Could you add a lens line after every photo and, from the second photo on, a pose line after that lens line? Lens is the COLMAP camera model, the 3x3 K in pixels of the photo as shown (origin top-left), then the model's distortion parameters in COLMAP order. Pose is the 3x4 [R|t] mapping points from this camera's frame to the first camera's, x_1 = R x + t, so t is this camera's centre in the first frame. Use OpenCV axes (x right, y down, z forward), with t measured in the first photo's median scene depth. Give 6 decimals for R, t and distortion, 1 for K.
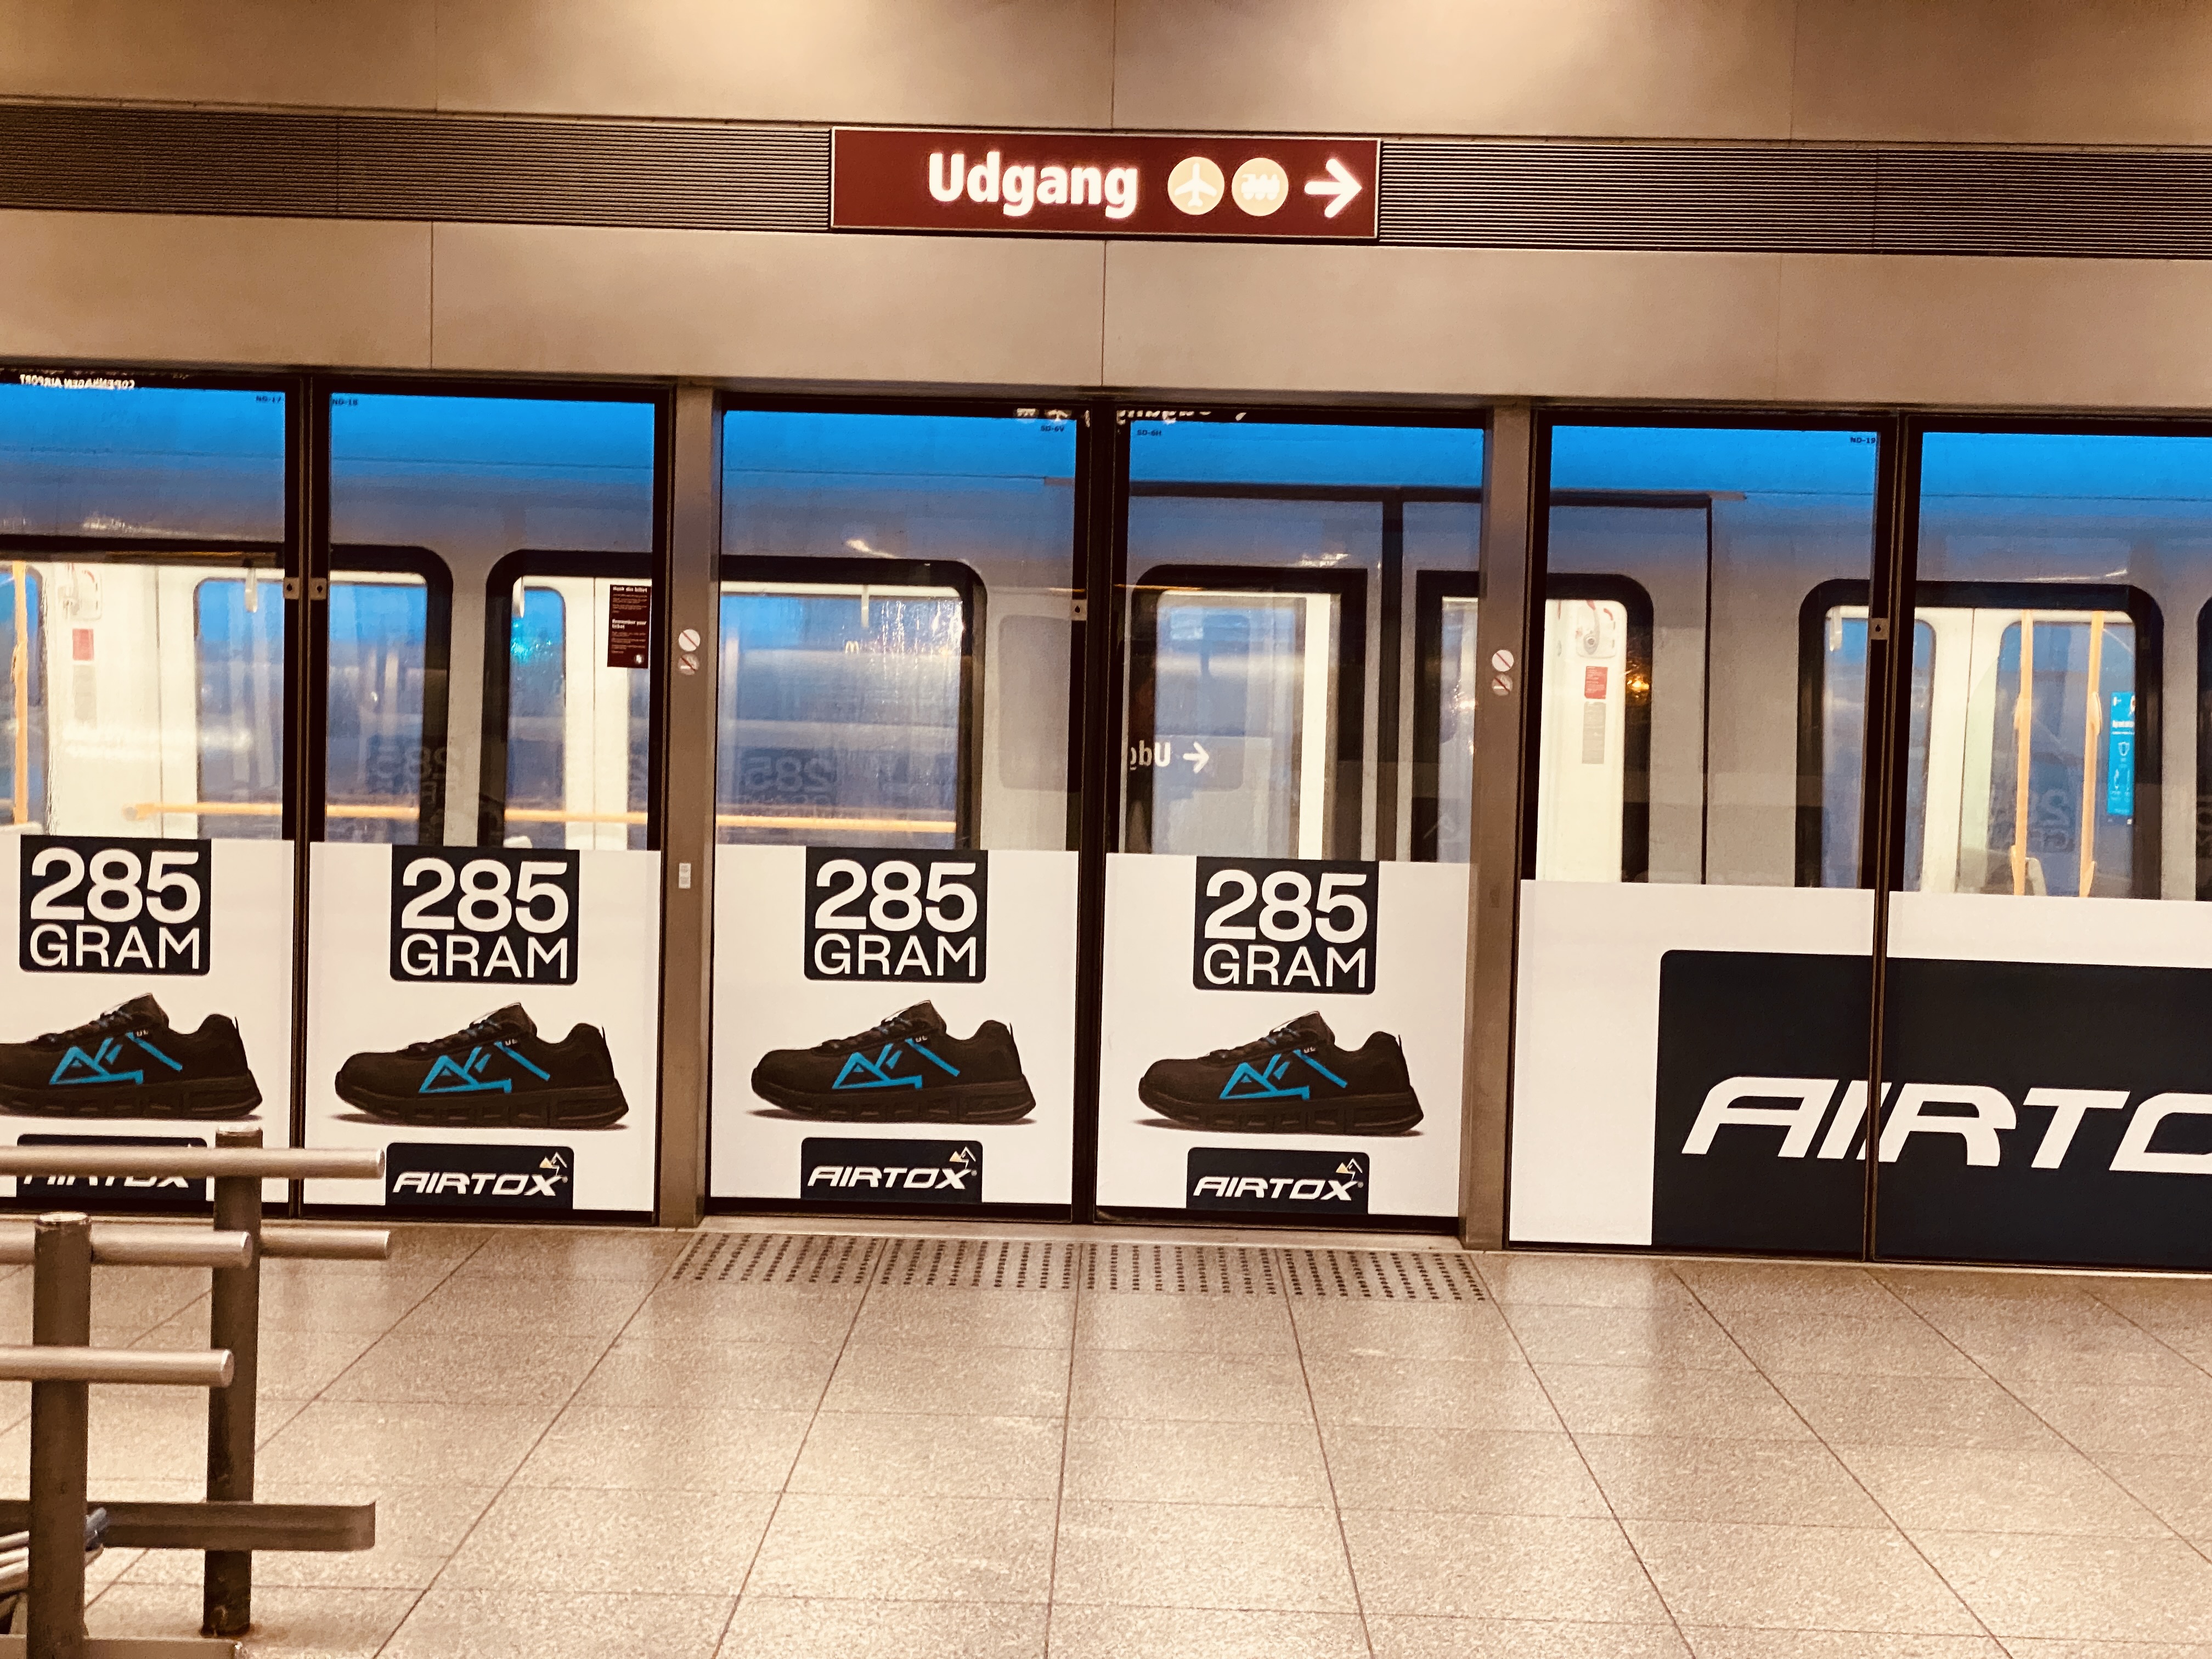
lens RADIAL K [[3200.2, 0, 1104.5], [0, 3200.2, 821.8], [0, 0, 1]] dist [0.116788, 0.000000]
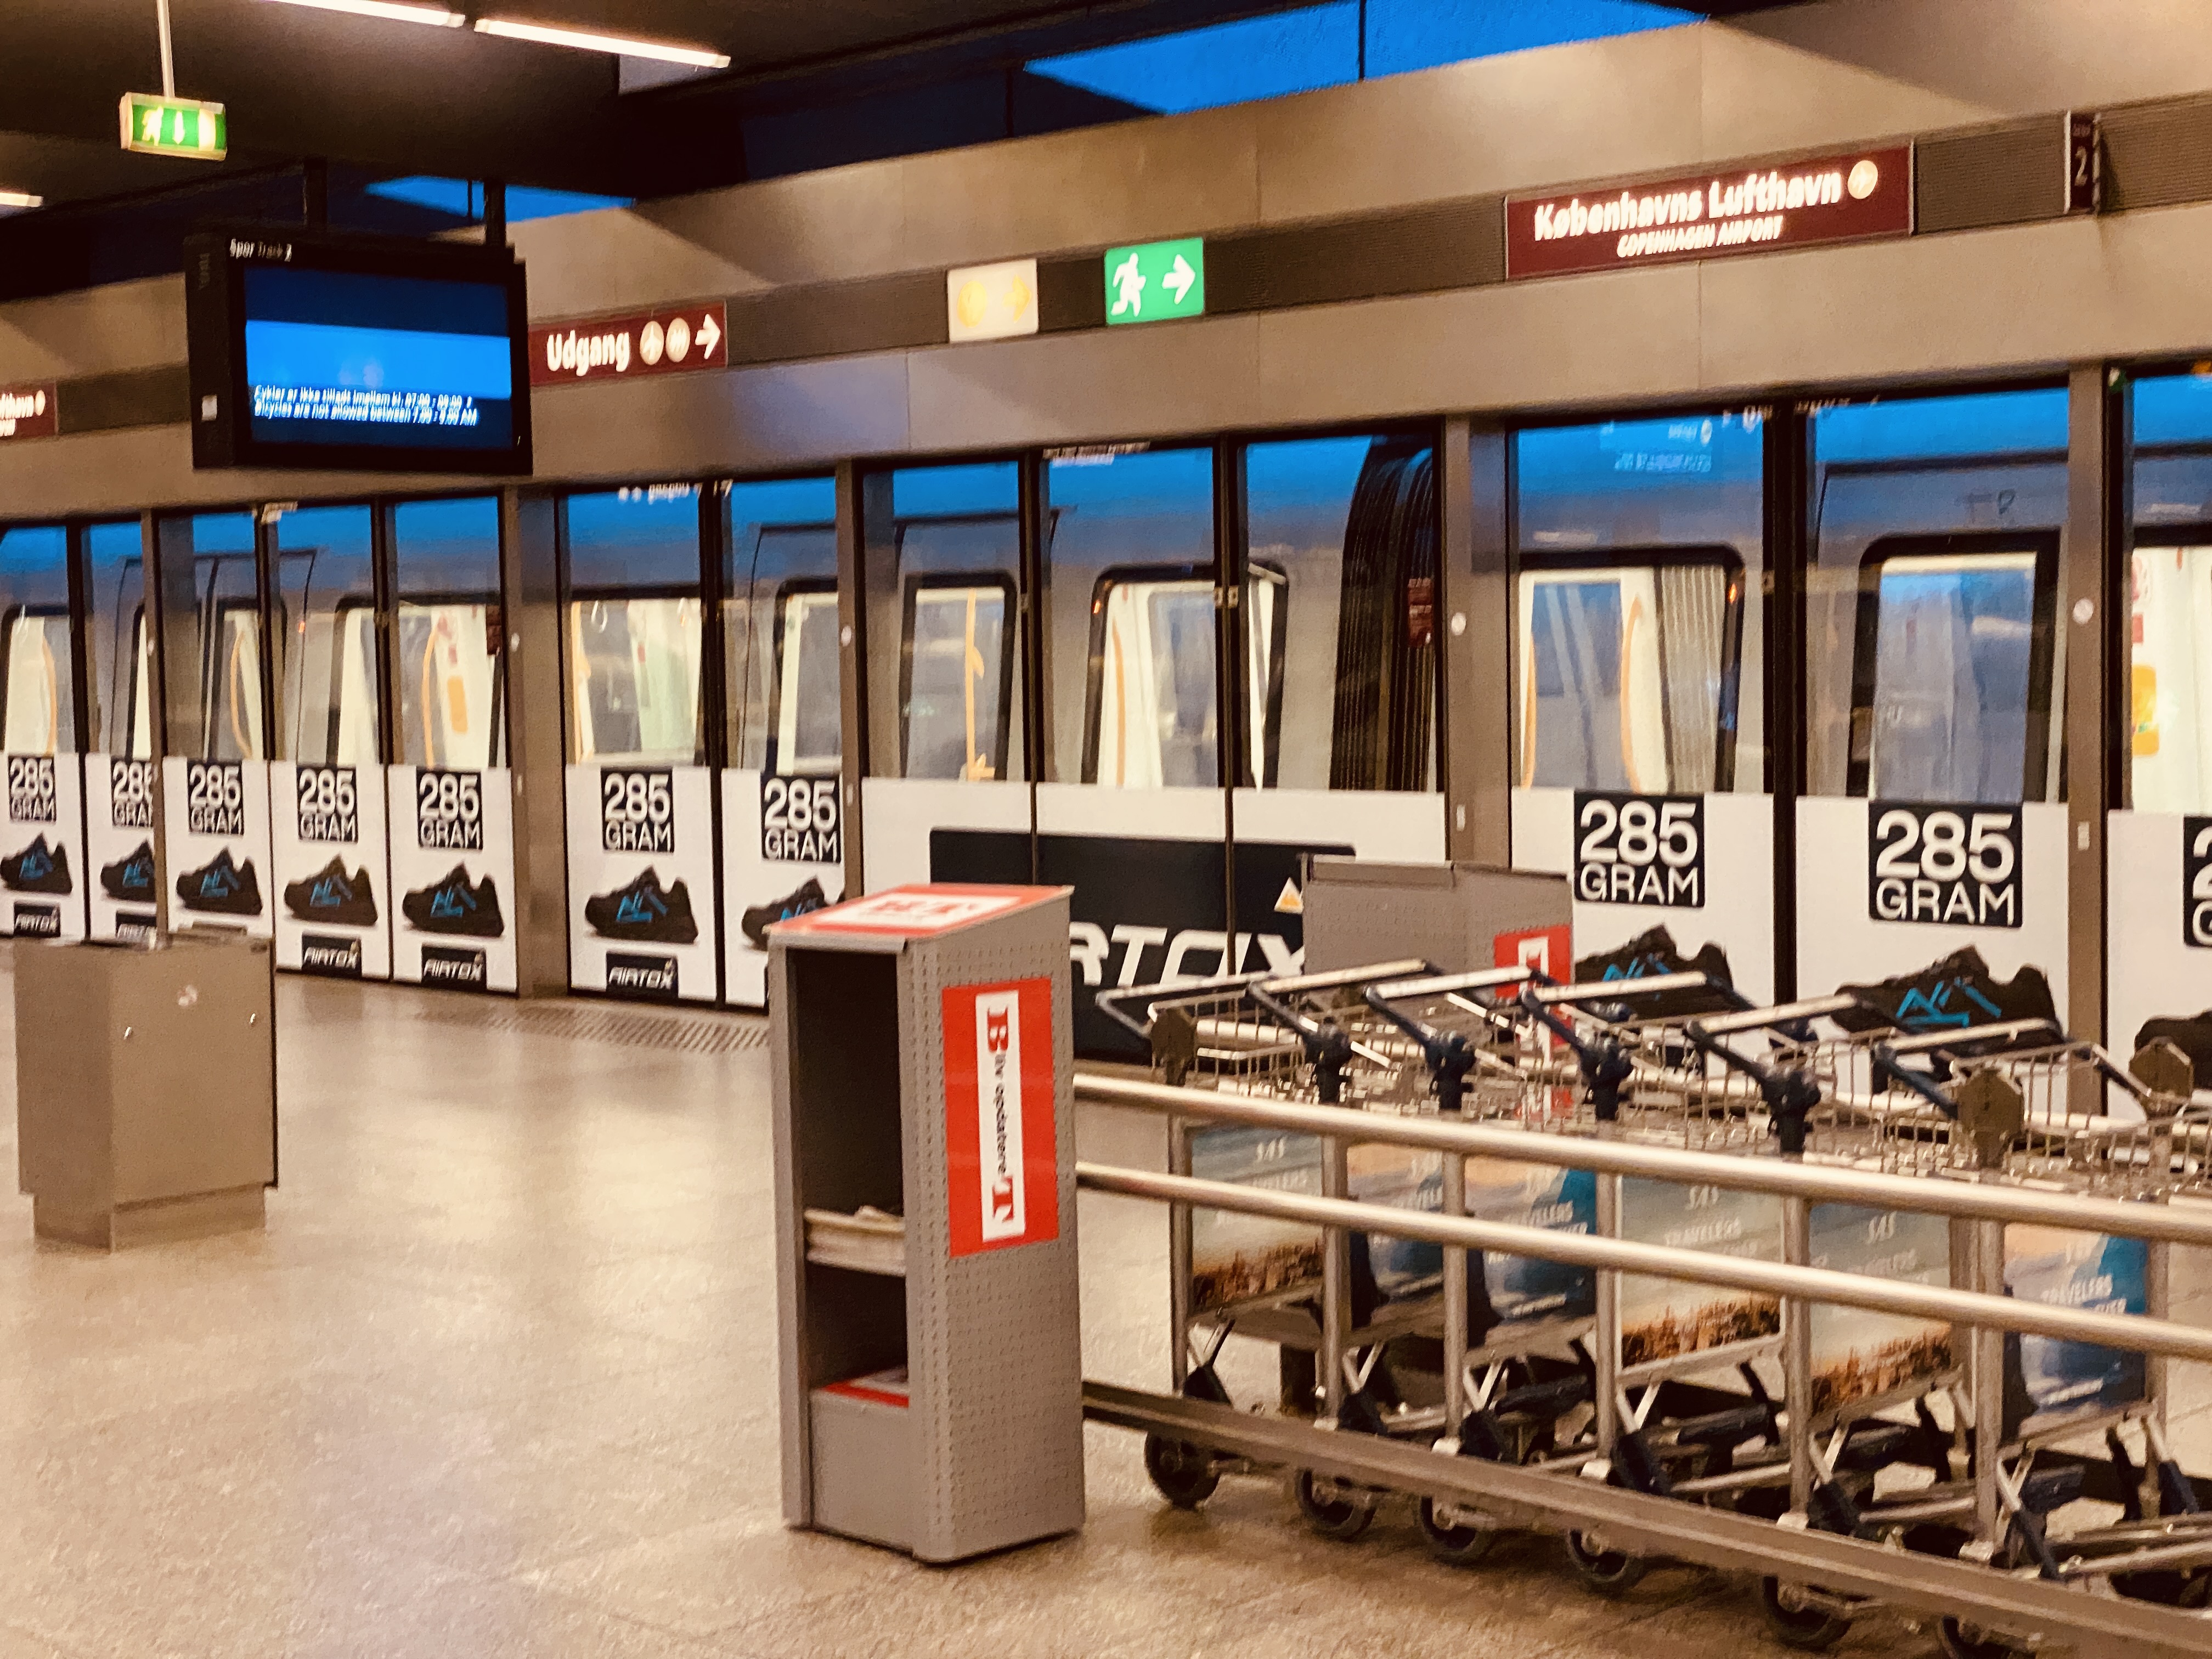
lens RADIAL K [[3200.2, 0, 1099.5], [0, 3200.2, 815.0], [0, 0, 1]] dist [0.116788, 0.000000]
pose [[0.722001, 0.002862, -0.691886, 0.730137], [-0.000583, 0.999994, 0.003528, 0.015603], [0.691892, -0.002144, 0.721998, 0.011812]]
